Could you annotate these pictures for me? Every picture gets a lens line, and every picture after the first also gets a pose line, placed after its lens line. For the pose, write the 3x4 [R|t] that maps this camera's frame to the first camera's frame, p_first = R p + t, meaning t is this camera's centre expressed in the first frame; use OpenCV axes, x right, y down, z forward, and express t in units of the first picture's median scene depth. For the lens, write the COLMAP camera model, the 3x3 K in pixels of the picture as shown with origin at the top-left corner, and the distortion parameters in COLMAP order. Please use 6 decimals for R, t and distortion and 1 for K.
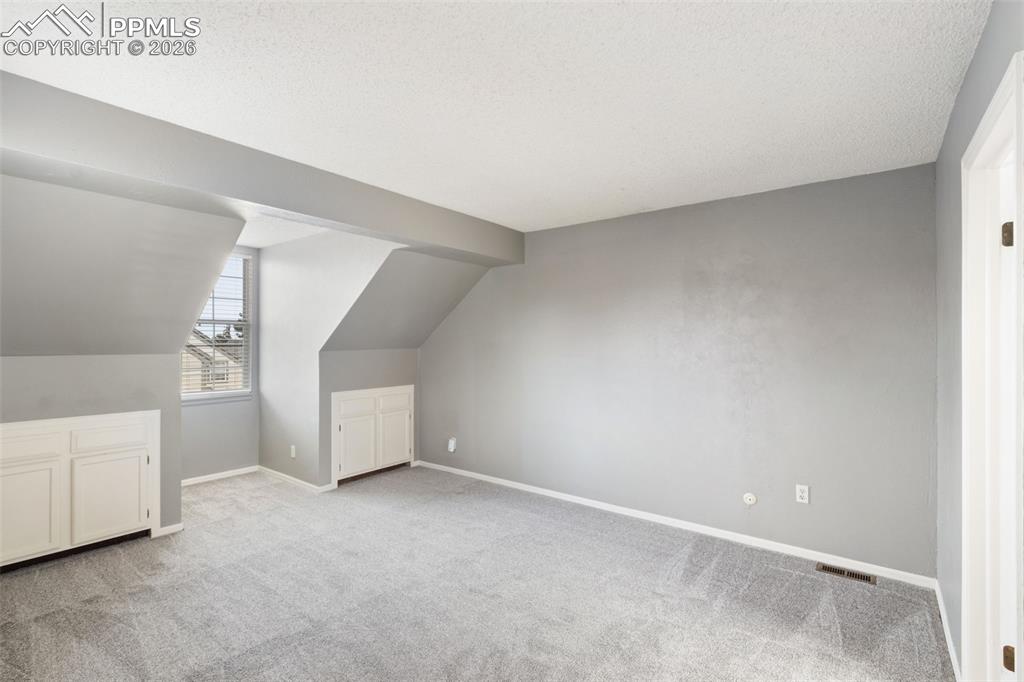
lens RADIAL K [[478.1, 0, 515.1], [0, 478.1, 340.8], [0, 0, 1]] dist [-0.000978, -0.001463]
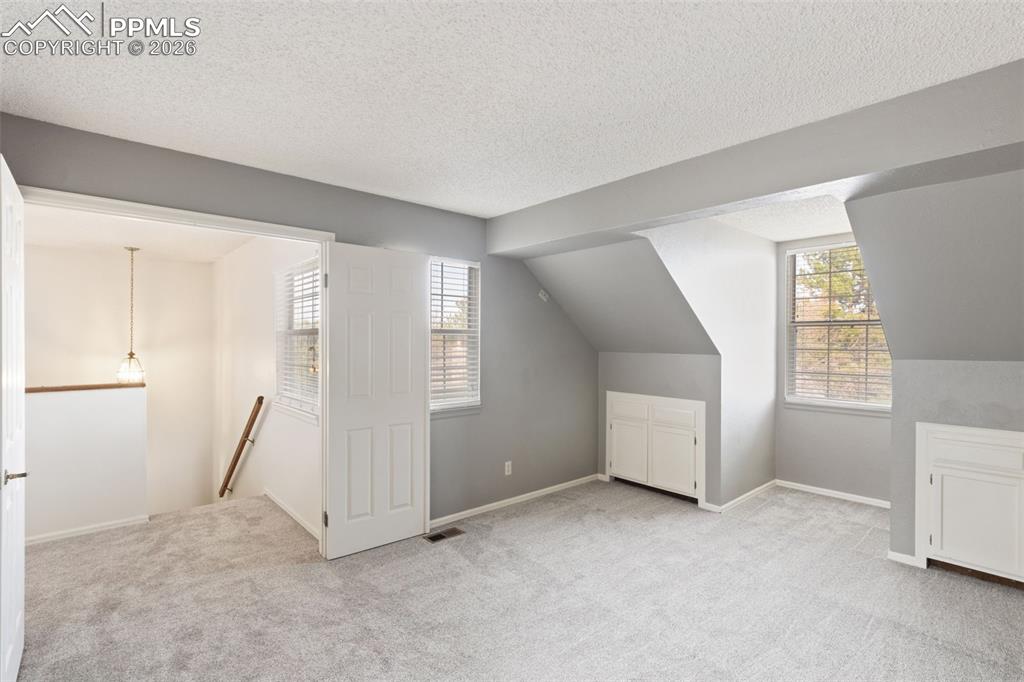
lens RADIAL K [[478.1, 0, 508.6], [0, 478.1, 335.3], [0, 0, 1]] dist [-0.000978, -0.001463]
pose [[-0.190978, -0.025456, -0.981264, 0.523024], [-0.016776, 0.999602, -0.022667, 0.015401], [0.981451, 0.012133, -0.191329, 0.752724]]
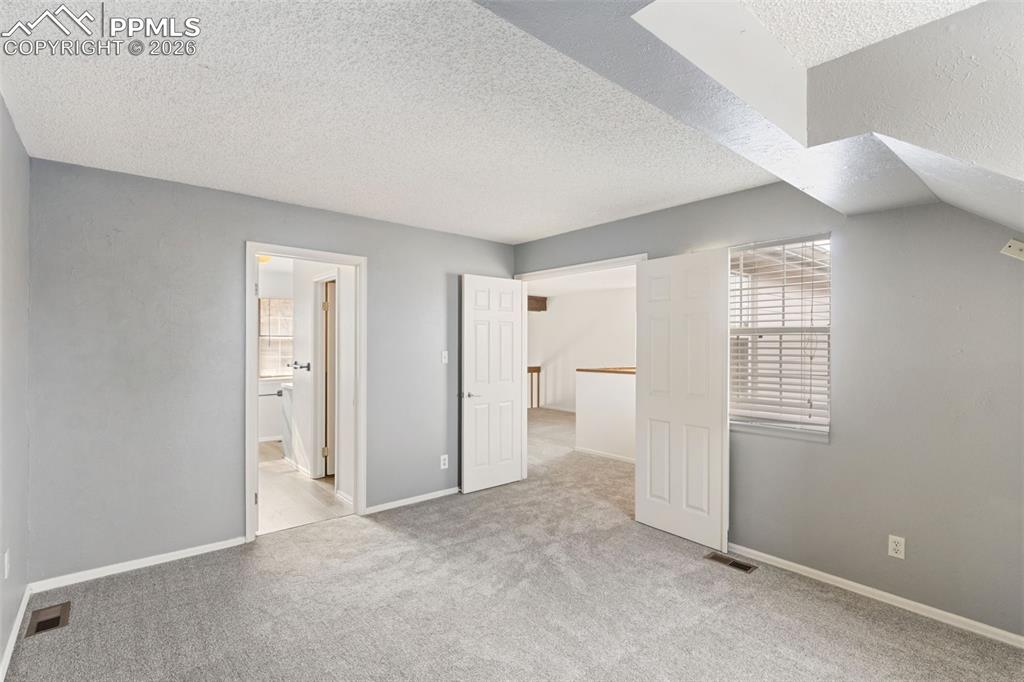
lens RADIAL K [[478.1, 0, 505.2], [0, 478.1, 344.8], [0, 0, 1]] dist [-0.000978, -0.001463]
pose [[-0.975746, -0.018014, 0.218166, -0.205951], [-0.016793, 0.999831, 0.007451, 0.012443], [-0.218263, 0.003607, -0.975883, 1.367249]]
